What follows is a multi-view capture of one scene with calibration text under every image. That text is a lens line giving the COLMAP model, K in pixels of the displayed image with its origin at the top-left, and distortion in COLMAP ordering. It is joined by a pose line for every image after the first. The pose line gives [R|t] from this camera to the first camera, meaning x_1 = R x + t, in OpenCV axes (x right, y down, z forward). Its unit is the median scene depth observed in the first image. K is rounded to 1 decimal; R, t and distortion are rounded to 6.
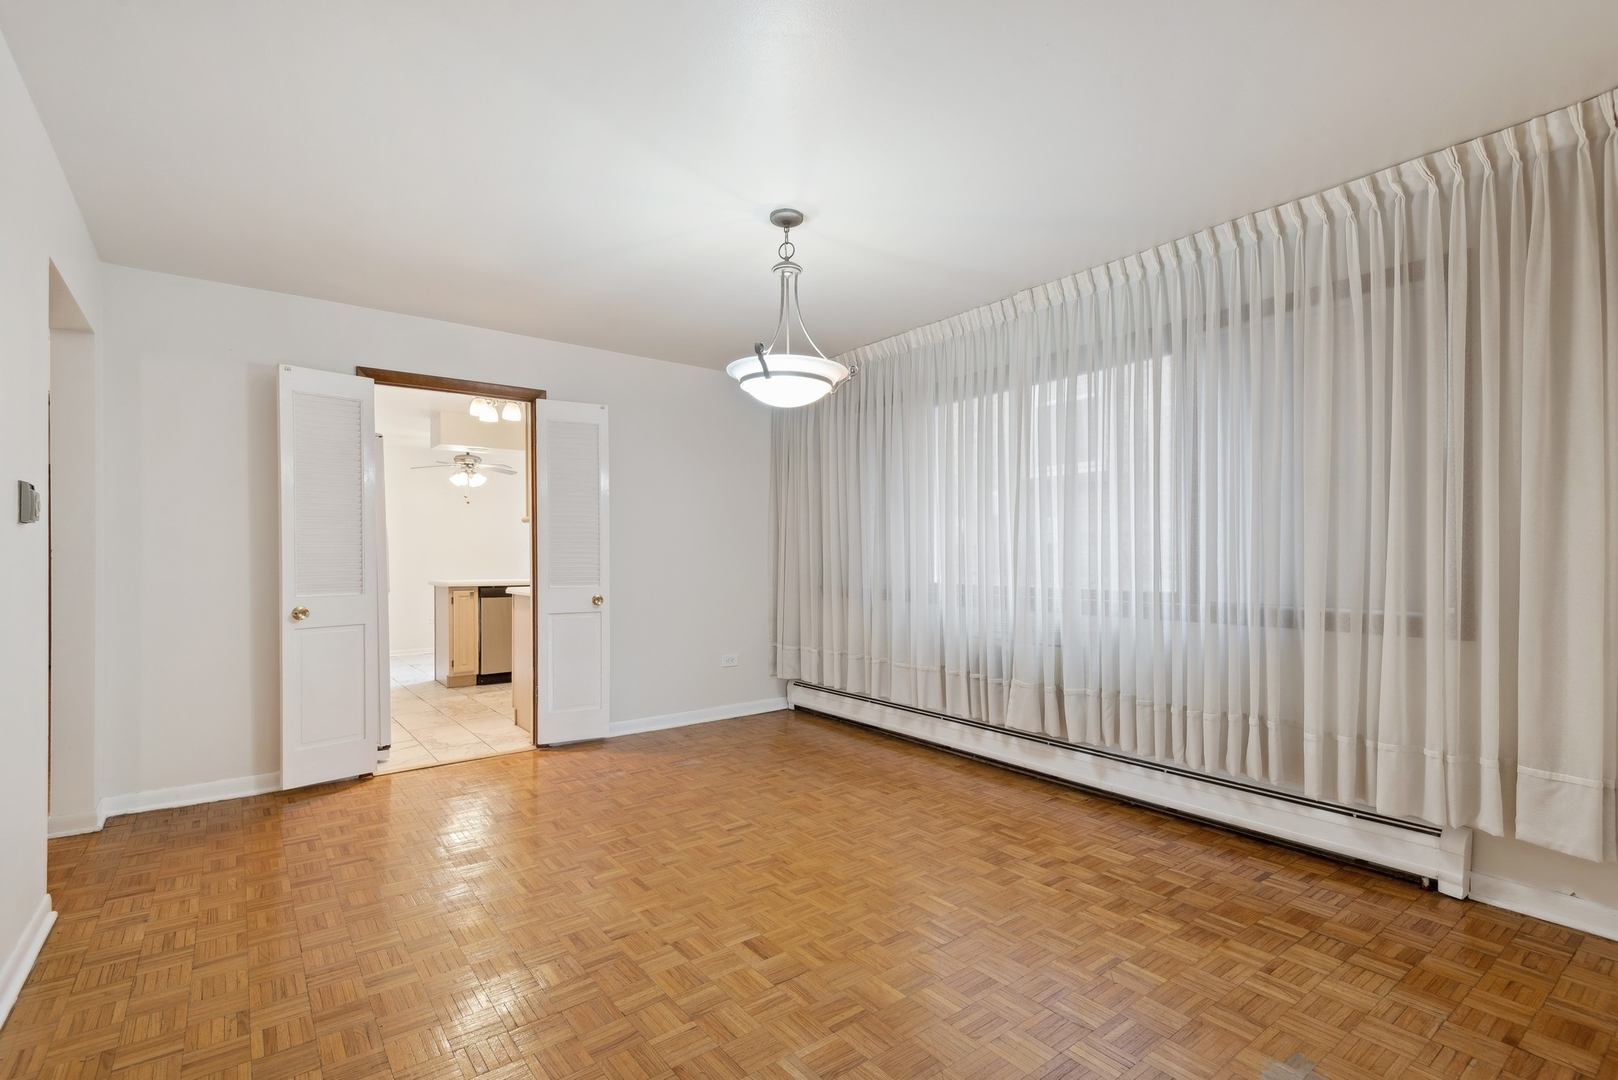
lens RADIAL K [[745.0, 0, 813.4], [0, 745.0, 548.6], [0, 0, 1]] dist [0.012020, -0.002635]
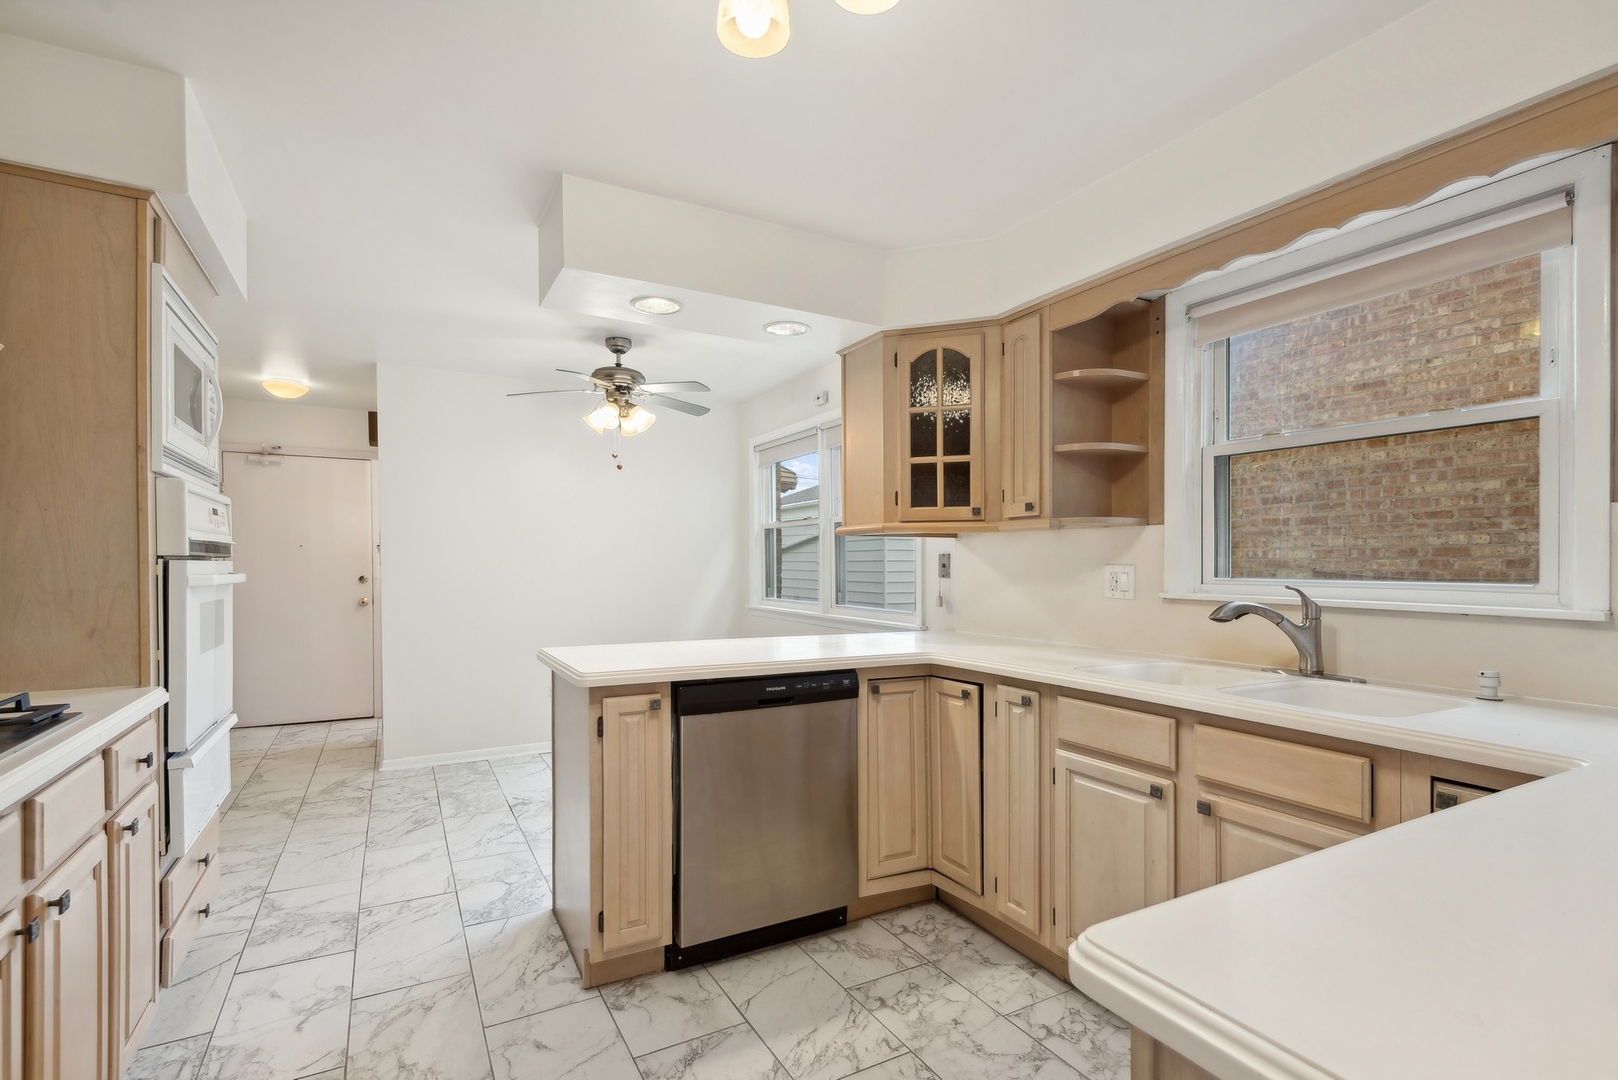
lens RADIAL K [[745.0, 0, 831.5], [0, 745.0, 570.2], [0, 0, 1]] dist [0.012020, -0.002635]
pose [[0.993876, 0.005337, -0.110370, -0.281894], [-0.004599, 0.999965, 0.006939, -0.002766], [0.110403, -0.006389, 0.993866, 0.557489]]
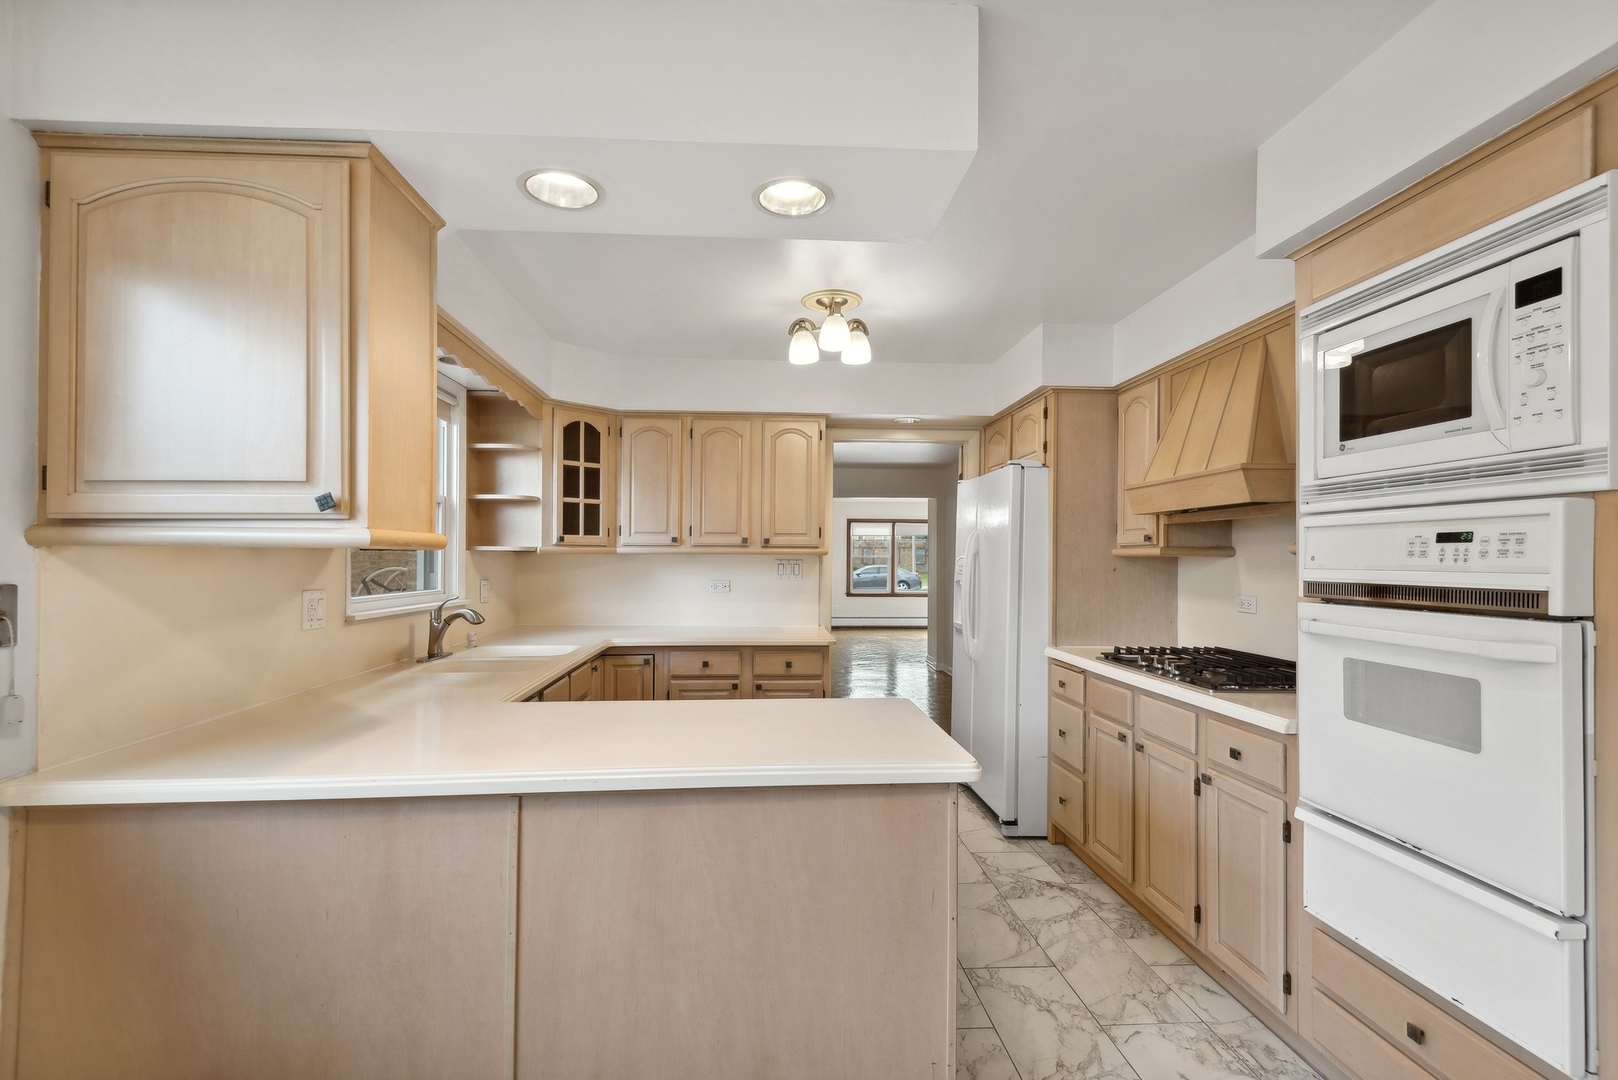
lens RADIAL K [[745.0, 0, 799.8], [0, 745.0, 541.4], [0, 0, 1]] dist [0.012020, -0.002635]
pose [[-0.833814, 0.011699, 0.551921, -0.514993], [-0.002089, 0.999701, -0.024346, -0.016006], [-0.552041, -0.021453, -0.833541, 1.057072]]
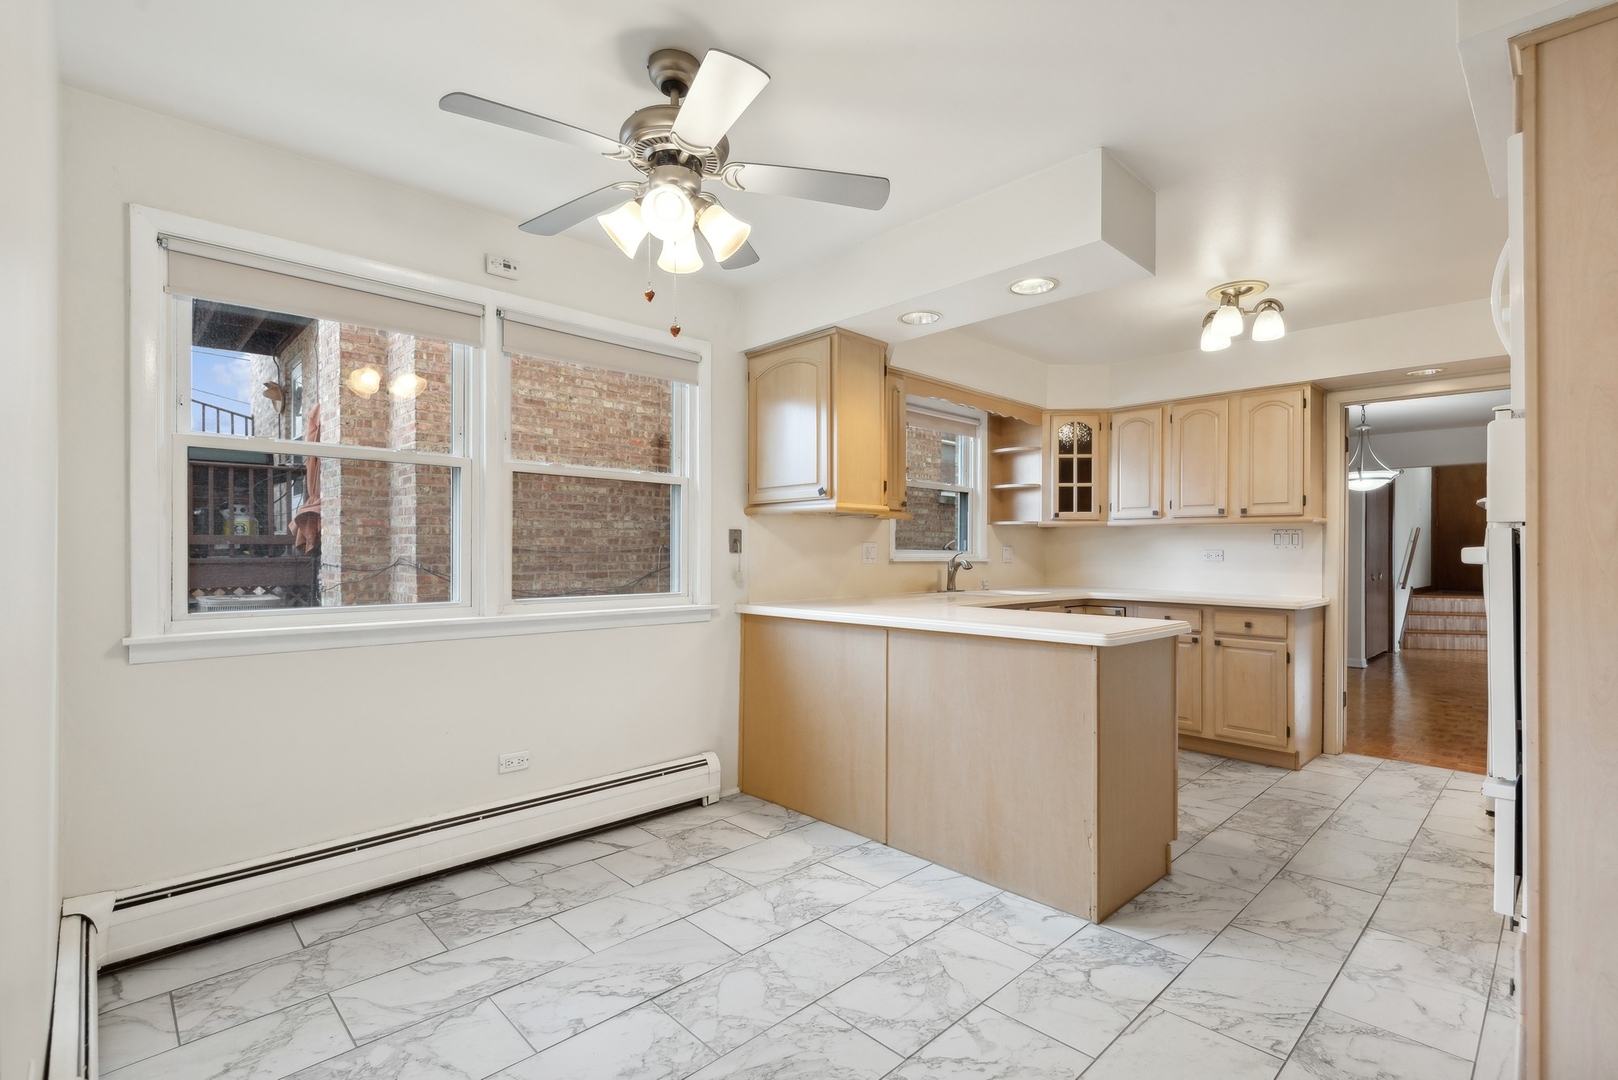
lens RADIAL K [[745.0, 0, 803.6], [0, 745.0, 545.8], [0, 0, 1]] dist [0.012020, -0.002635]
pose [[-0.118838, 0.005556, 0.992898, -0.724856], [-0.006112, 0.999961, -0.006328, 0.002723], [-0.992895, -0.006820, -0.118800, 1.027334]]
